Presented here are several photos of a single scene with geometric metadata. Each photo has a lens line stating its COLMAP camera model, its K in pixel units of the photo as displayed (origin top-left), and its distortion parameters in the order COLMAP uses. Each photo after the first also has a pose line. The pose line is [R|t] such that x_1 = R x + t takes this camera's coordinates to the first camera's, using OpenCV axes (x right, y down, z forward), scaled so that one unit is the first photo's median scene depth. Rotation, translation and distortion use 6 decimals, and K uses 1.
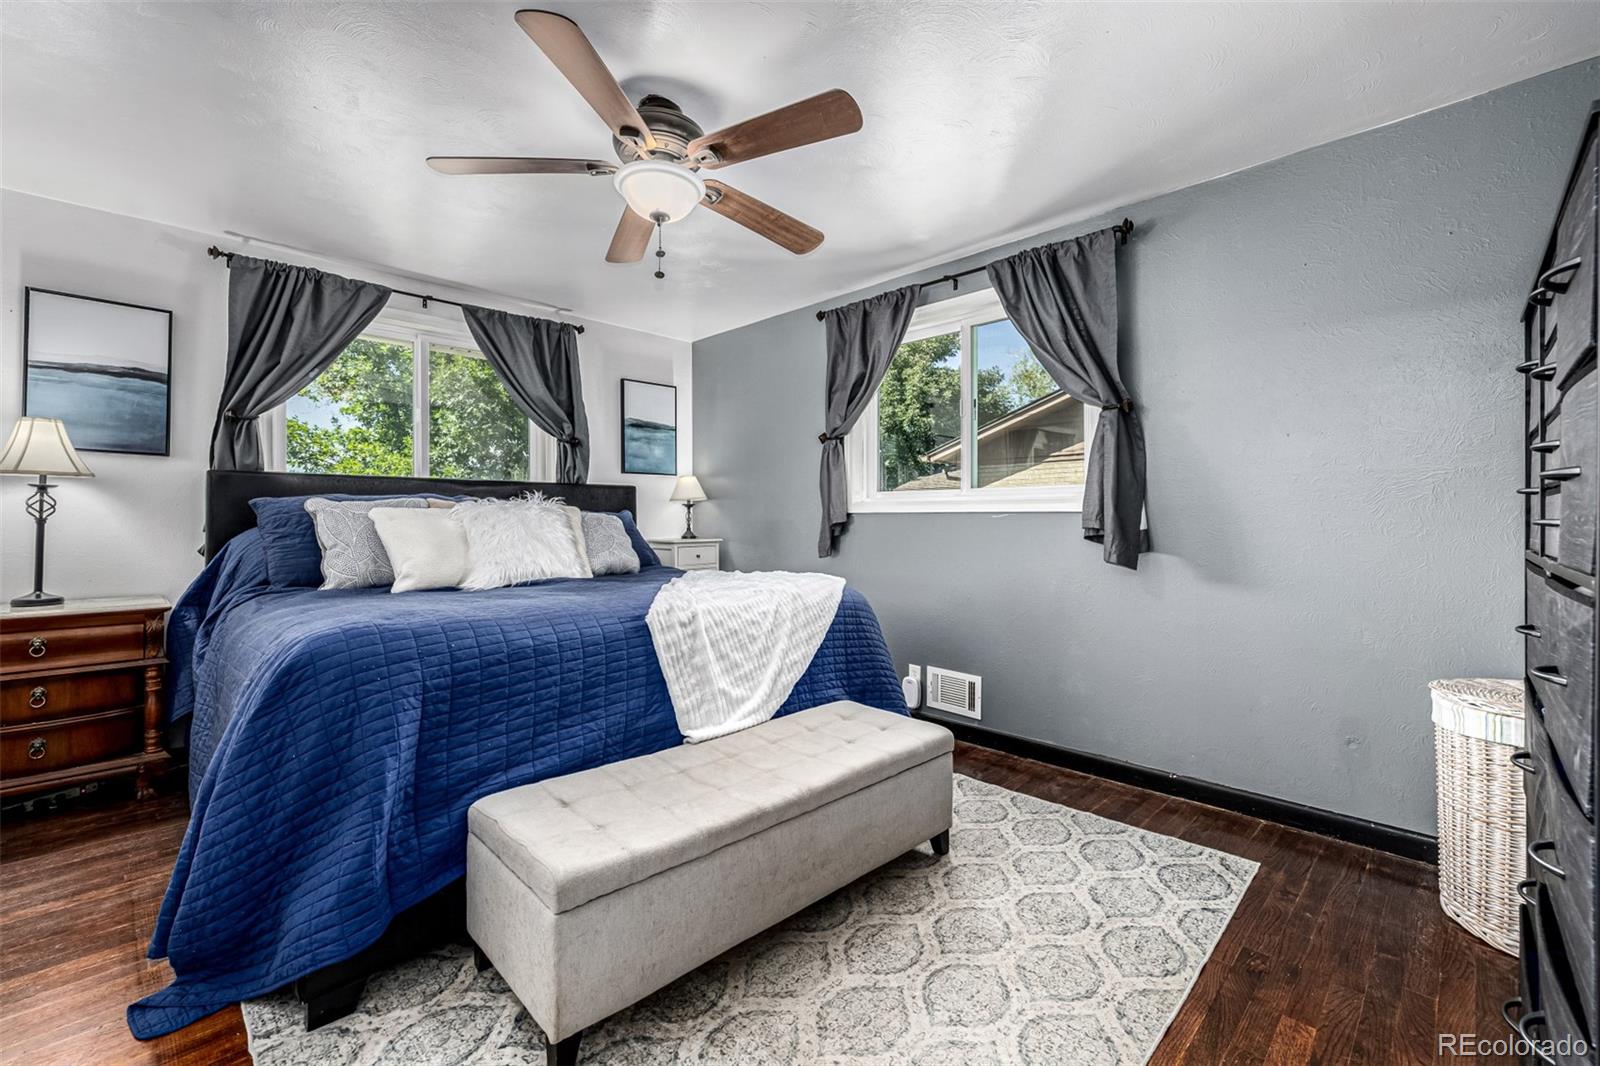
lens RADIAL K [[671.9, 0, 795.9], [0, 671.9, 529.0], [0, 0, 1]] dist [0.002164, 0.000050]
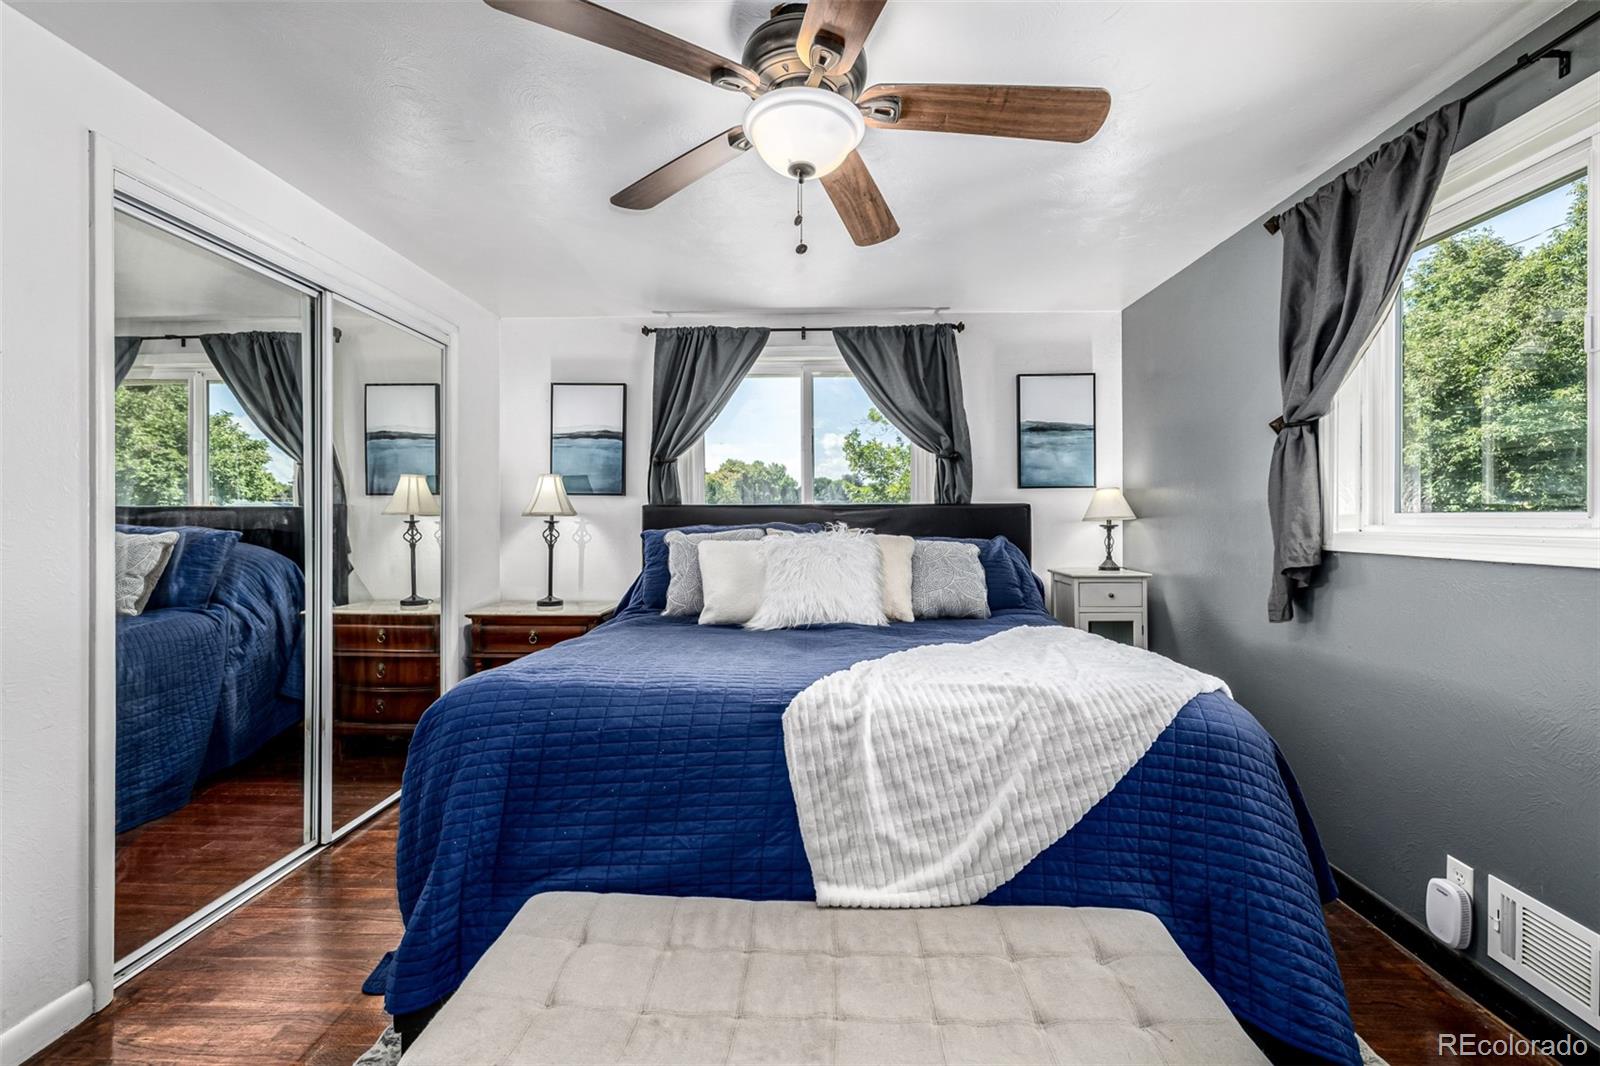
lens RADIAL K [[671.9, 0, 795.9], [0, 671.9, 529.0], [0, 0, 1]] dist [0.002164, 0.000050]
pose [[0.692186, 0.009764, -0.721653, 0.235004], [-0.008828, 0.999948, 0.005062, -0.054087], [0.721665, 0.002867, 0.692236, 0.350255]]
